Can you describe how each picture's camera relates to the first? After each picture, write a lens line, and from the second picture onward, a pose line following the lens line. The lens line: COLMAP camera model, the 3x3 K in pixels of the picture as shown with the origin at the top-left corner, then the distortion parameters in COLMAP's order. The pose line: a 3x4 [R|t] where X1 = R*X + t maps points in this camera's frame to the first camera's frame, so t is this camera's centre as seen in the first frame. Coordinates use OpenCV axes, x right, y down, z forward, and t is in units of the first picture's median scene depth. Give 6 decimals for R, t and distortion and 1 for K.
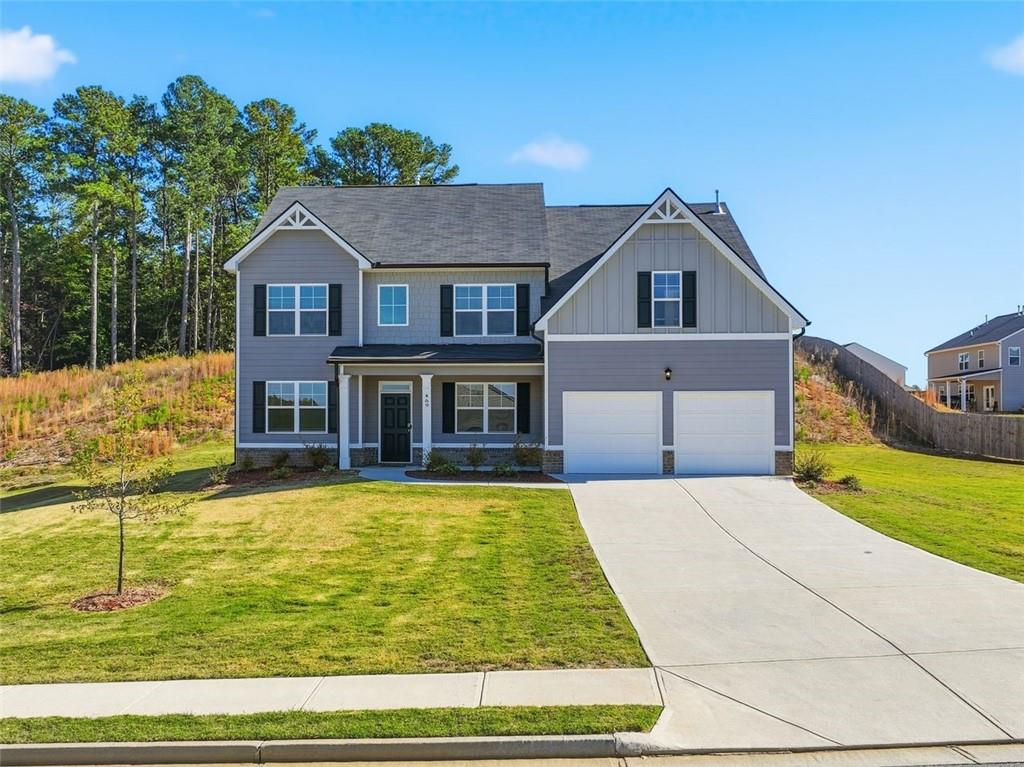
lens RADIAL K [[795.8, 0, 512.0], [0, 795.8, 383.5], [0, 0, 1]] dist [0.007674, -0.005433]
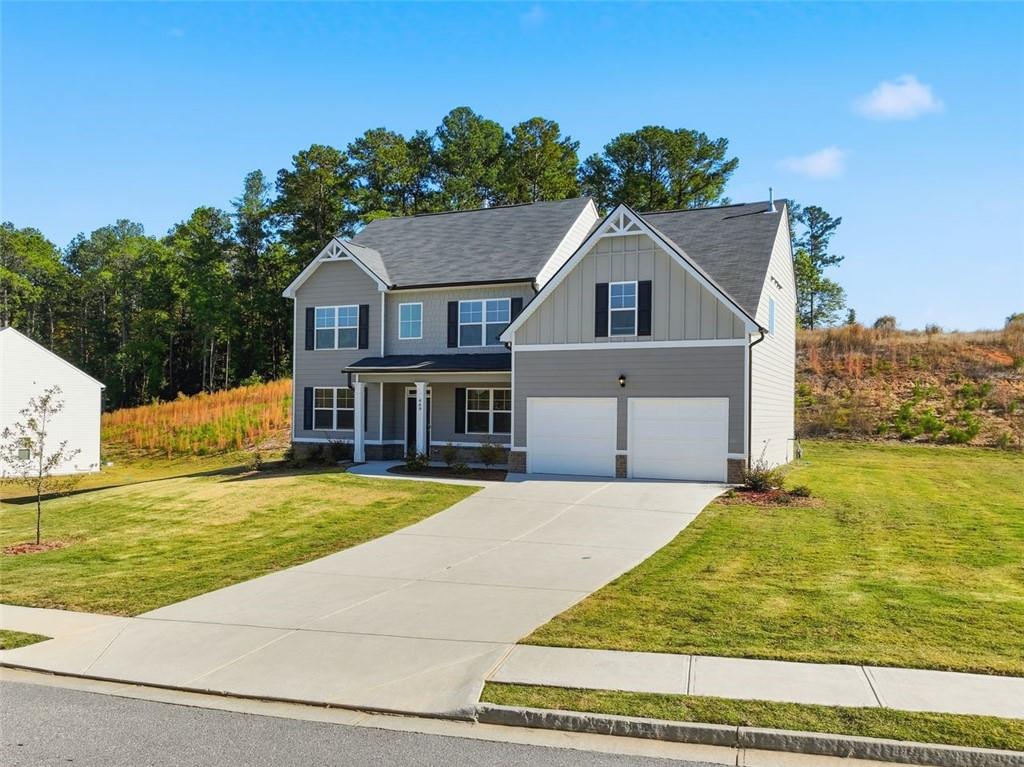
lens RADIAL K [[776.7, 0, 512.0], [0, 776.7, 383.5], [0, 0, 1]] dist [0.002729, -0.001100]
pose [[0.932360, -0.001048, -0.361531, 0.400199], [0.003181, 0.999981, 0.005306, -0.013781], [0.361518, -0.006097, 0.932345, 0.004614]]
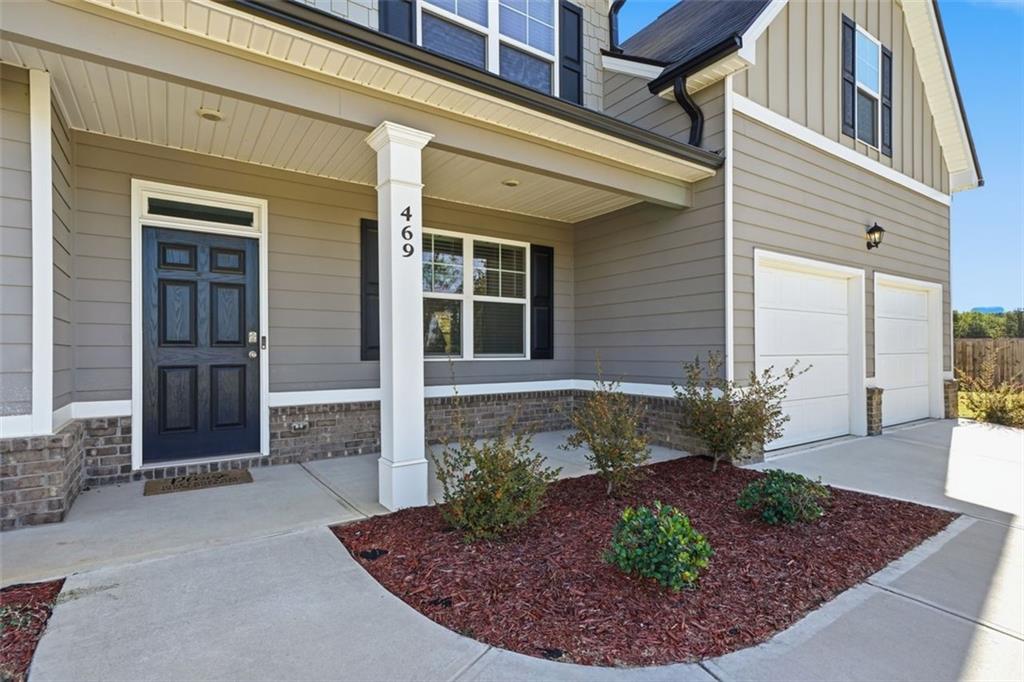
lens RADIAL K [[483.2, 0, 512.0], [0, 483.2, 341.0], [0, 0, 1]] dist [0.001827, 0.000224]
pose [[0.834726, 0.005345, 0.550639, -0.154857], [-0.021822, 0.999488, 0.023380, 0.048927], [-0.550232, -0.031532, 0.834416, 0.810910]]
